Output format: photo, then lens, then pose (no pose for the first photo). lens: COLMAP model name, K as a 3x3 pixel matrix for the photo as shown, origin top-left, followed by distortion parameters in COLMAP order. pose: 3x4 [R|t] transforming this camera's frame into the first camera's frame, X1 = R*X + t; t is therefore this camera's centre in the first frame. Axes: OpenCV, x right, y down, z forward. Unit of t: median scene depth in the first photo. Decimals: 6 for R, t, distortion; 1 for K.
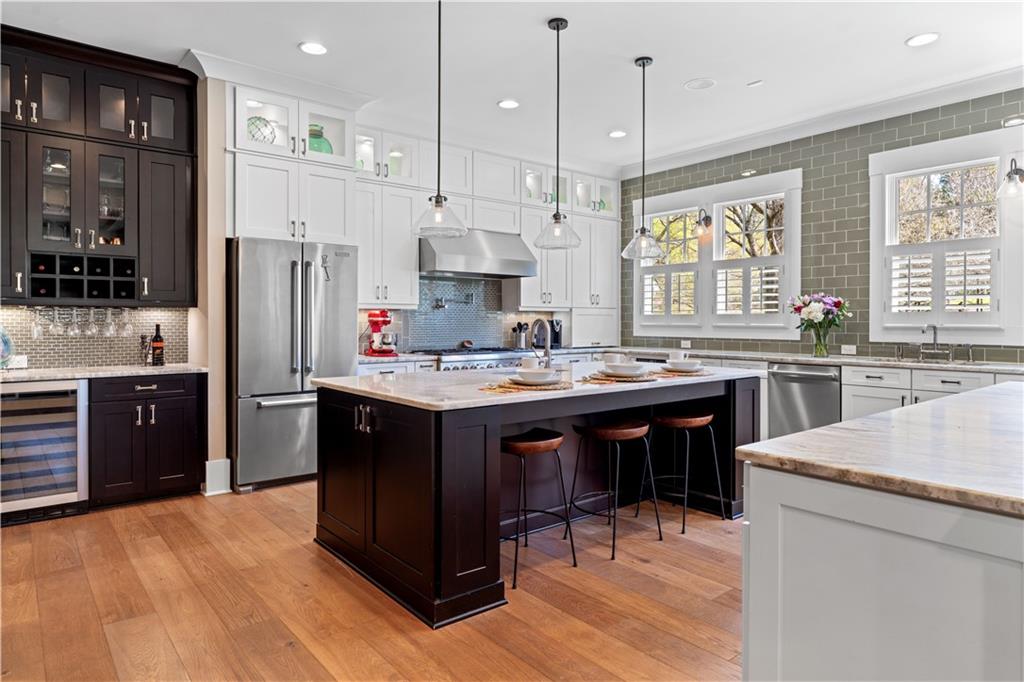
lens RADIAL K [[611.9, 0, 512.0], [0, 611.9, 341.0], [0, 0, 1]] dist [-0.030138, -0.000079]
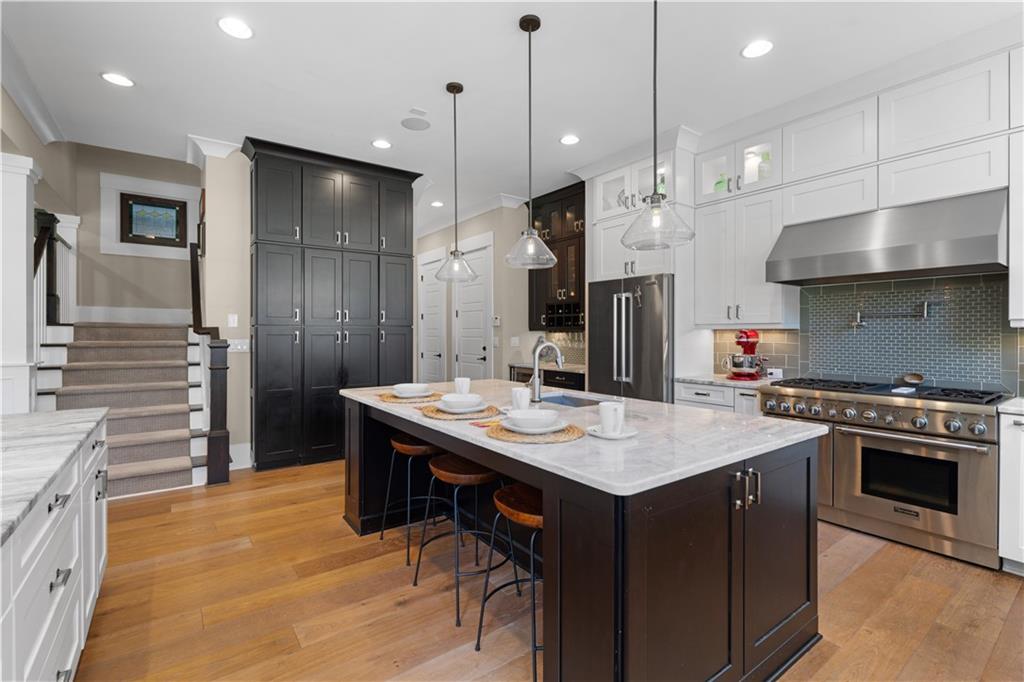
lens RADIAL K [[462.4, 0, 512.0], [0, 462.4, 341.0], [0, 0, 1]] dist [-0.002023, 0.000213]
pose [[-0.054983, 0.015174, -0.998372, 0.516202], [-0.032882, 0.999315, 0.016999, -0.034235], [0.997946, 0.033763, -0.054447, 0.674401]]
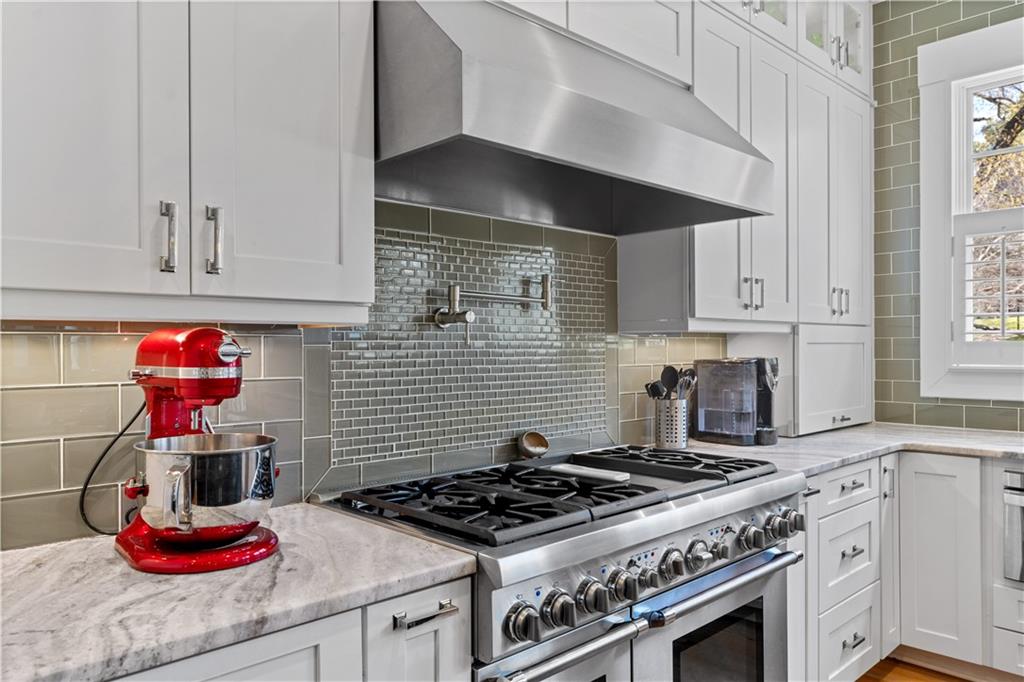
lens RADIAL K [[721.9, 0, 512.0], [0, 721.9, 341.0], [0, 0, 1]] dist [0.001186, 0.000285]
pose [[0.997388, -0.006554, 0.071932, -0.122859], [0.009677, 0.999022, -0.043155, -0.034492], [-0.071579, 0.043738, 0.996476, 0.740406]]
